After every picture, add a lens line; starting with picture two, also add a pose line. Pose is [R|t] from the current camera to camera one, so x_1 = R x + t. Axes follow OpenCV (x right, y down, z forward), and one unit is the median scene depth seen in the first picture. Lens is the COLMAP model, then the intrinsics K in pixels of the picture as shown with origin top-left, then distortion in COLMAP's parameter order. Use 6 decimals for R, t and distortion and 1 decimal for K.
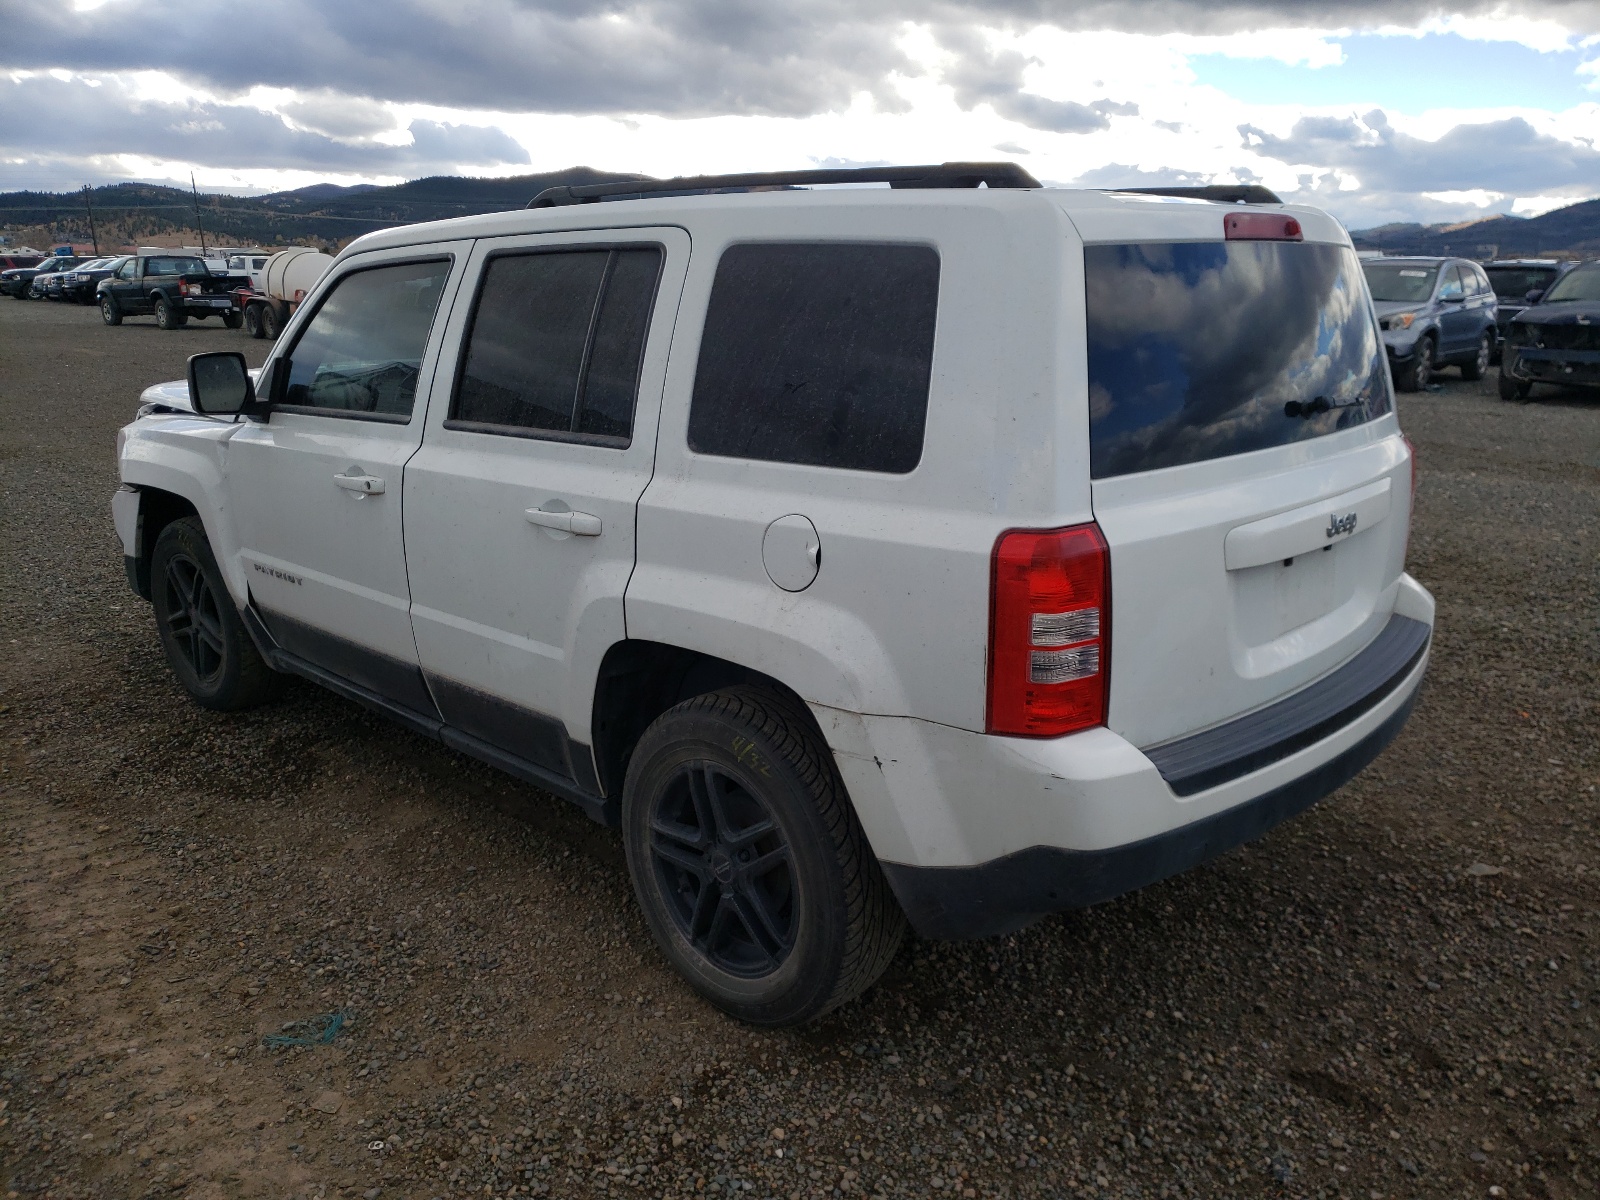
lens RADIAL K [[1230.9, 0, 800.0], [0, 1230.9, 600.0], [0, 0, 1]] dist [0.109899, -0.183067]
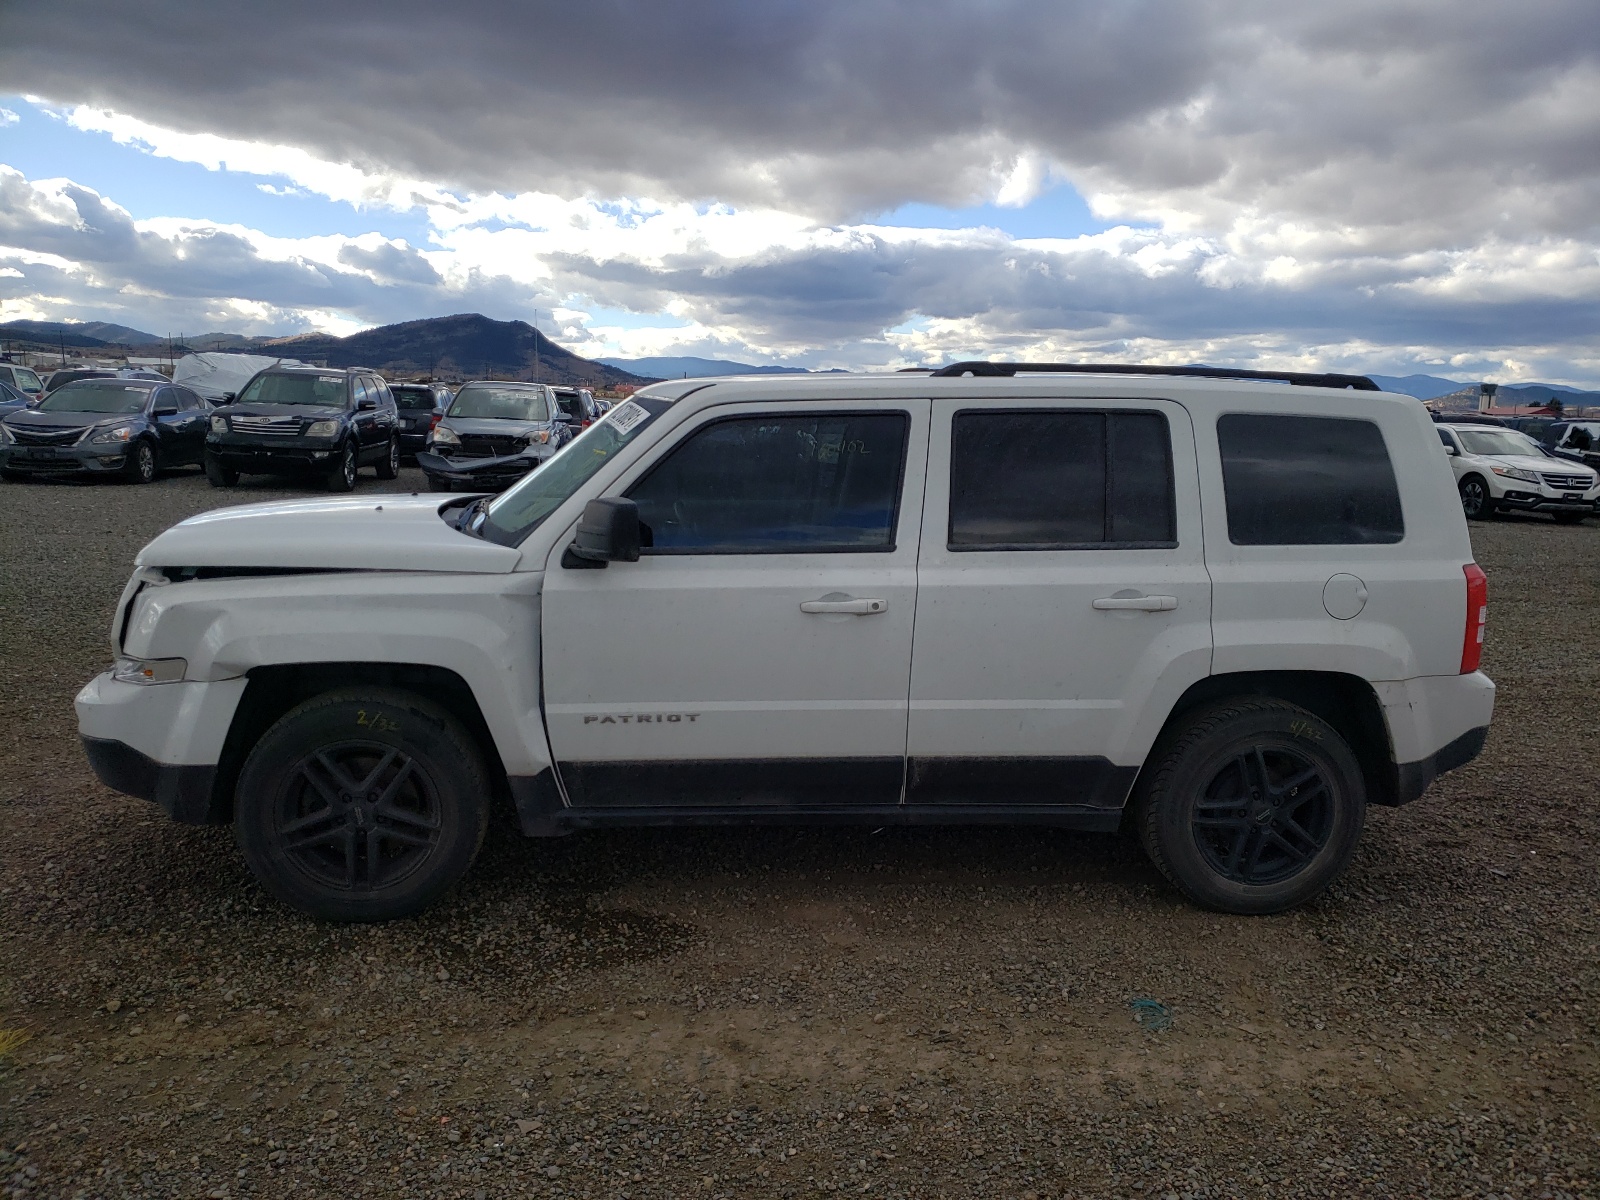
lens RADIAL K [[1230.9, 0, 800.0], [0, 1230.9, 600.0], [0, 0, 1]] dist [0.109899, -0.183067]
pose [[0.663108, -0.101978, 0.741545, -1.480809], [0.165257, 0.986176, -0.012157, -0.114044], [-0.730053, 0.130607, 0.670793, 0.336546]]
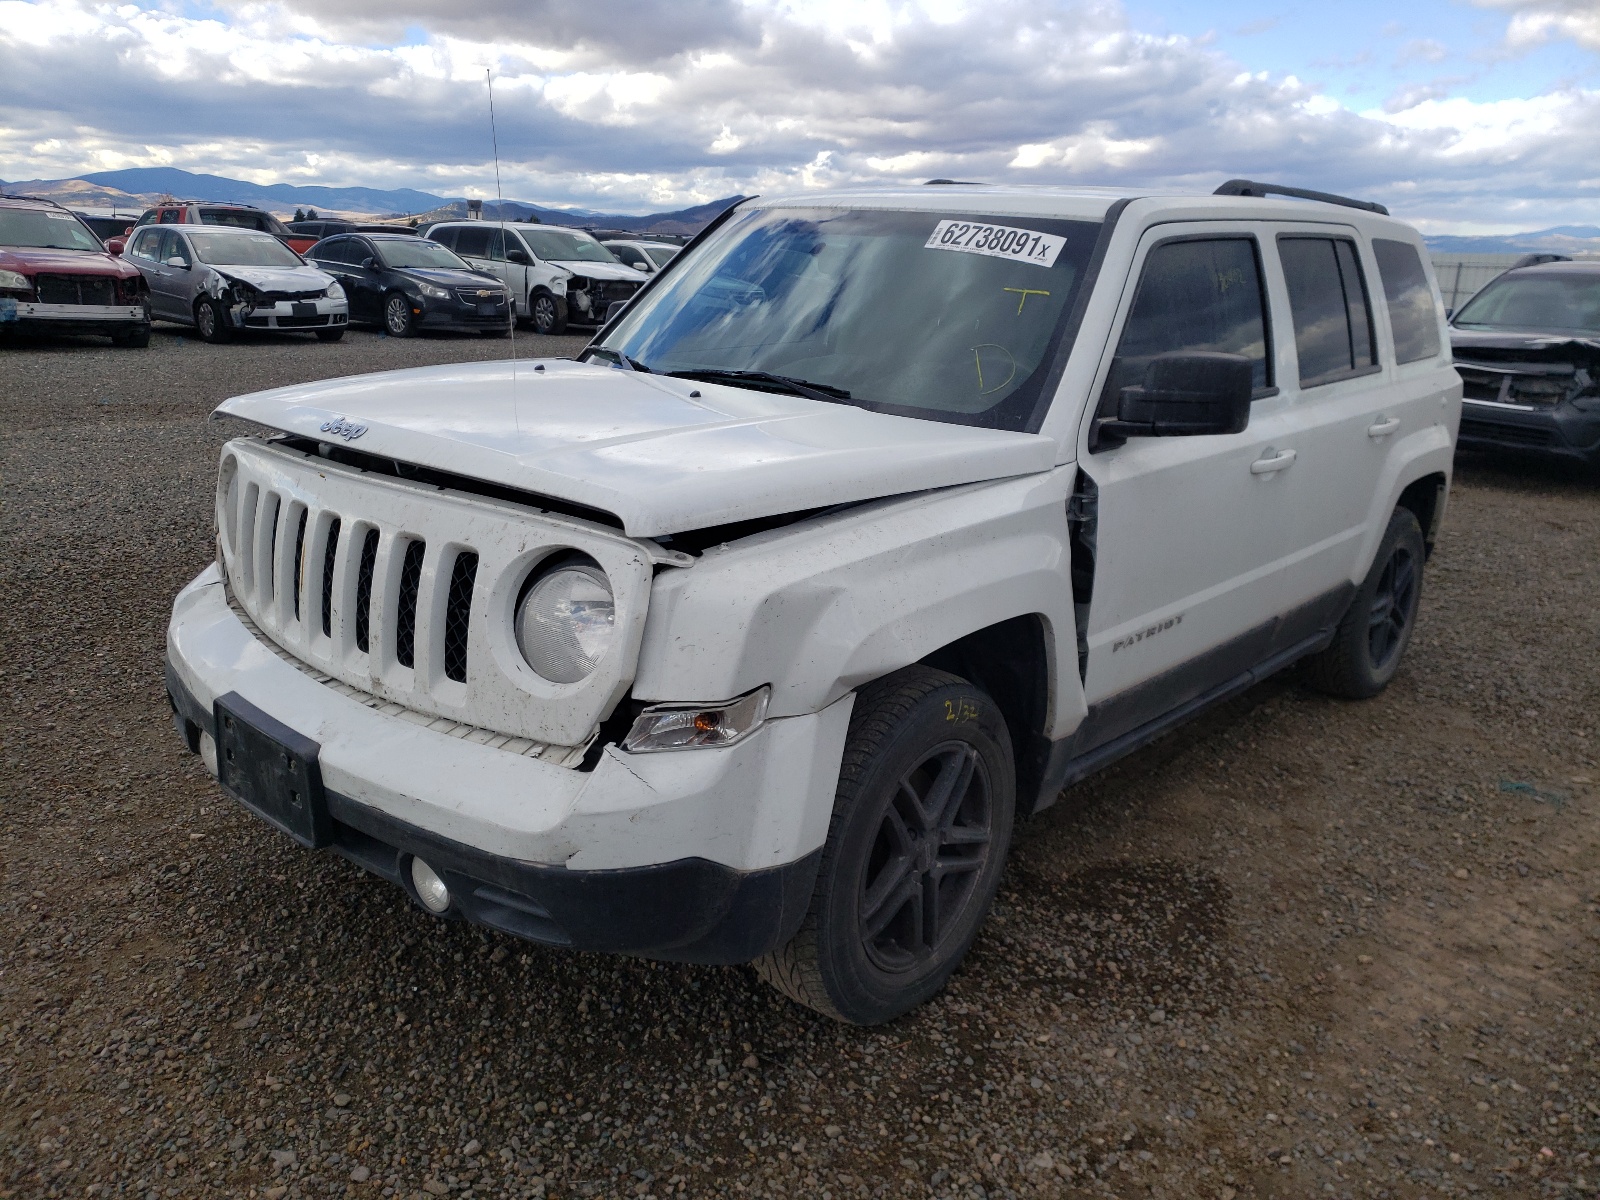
lens RADIAL K [[1230.9, 0, 800.0], [0, 1230.9, 600.0], [0, 0, 1]] dist [0.109899, -0.183067]
pose [[-0.019717, -0.274192, 0.961473, -1.639853], [0.214886, 0.938024, 0.271911, -0.424273], [-0.976440, 0.211968, 0.040425, 1.661765]]
